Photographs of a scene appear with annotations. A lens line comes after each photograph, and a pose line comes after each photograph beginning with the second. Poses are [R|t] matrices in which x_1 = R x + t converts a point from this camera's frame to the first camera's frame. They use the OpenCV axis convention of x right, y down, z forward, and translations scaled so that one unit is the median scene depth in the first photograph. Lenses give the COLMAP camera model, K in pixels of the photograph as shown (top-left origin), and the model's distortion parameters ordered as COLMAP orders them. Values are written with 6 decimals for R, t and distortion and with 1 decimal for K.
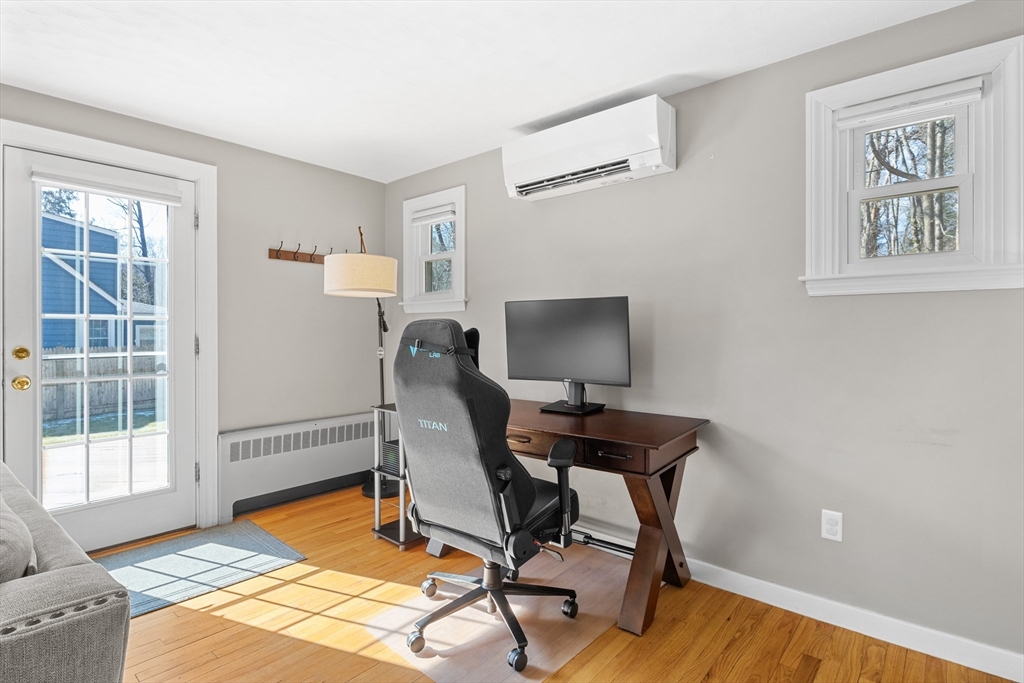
lens RADIAL K [[520.3, 0, 504.7], [0, 520.3, 337.1], [0, 0, 1]] dist [-0.006583, -0.000794]
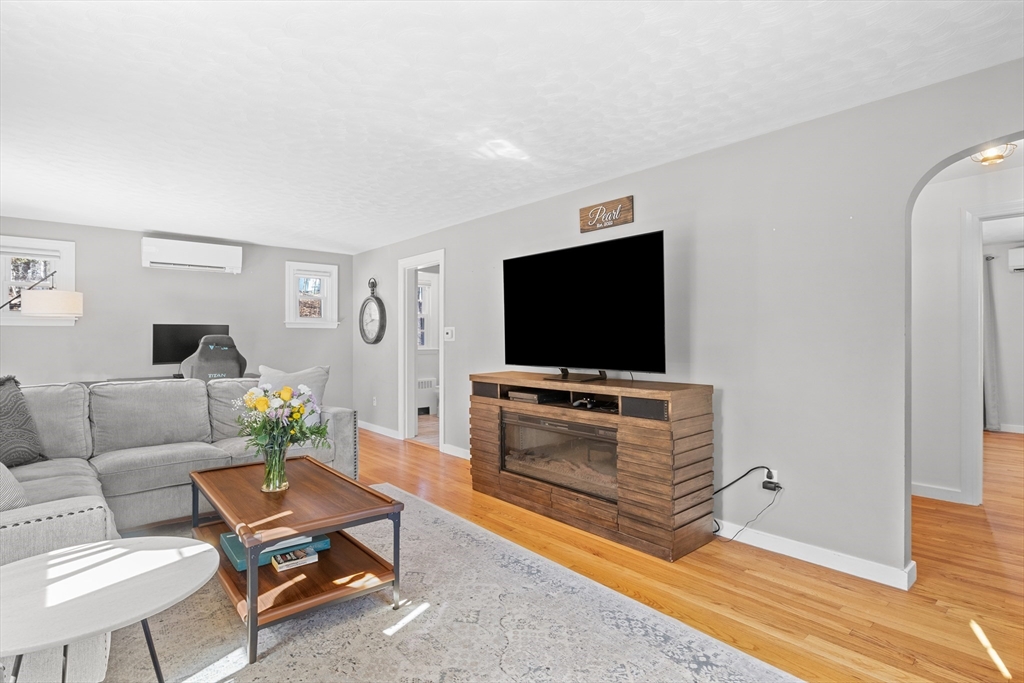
lens RADIAL K [[515.4, 0, 516.3], [0, 515.4, 336.8], [0, 0, 1]] dist [-0.004743, -0.000677]
pose [[0.135867, 0.003085, 0.990722, -1.965927], [0.009366, 0.999946, -0.004398, -0.001004], [-0.990683, 0.009877, 0.135830, -0.666971]]
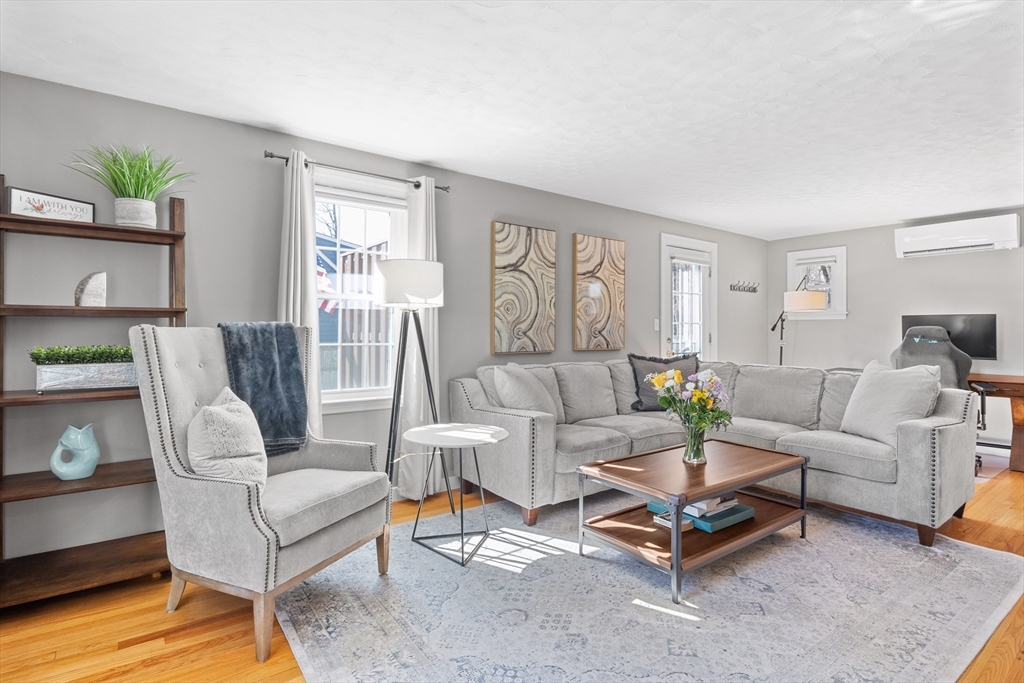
lens RADIAL K [[515.4, 0, 505.4], [0, 515.4, 326.1], [0, 0, 1]] dist [-0.004743, -0.000677]
pose [[0.976805, 0.006360, -0.214034, -1.163329], [-0.009991, 0.999824, -0.015890, 0.014807], [0.213895, 0.017660, 0.976697, -1.288366]]
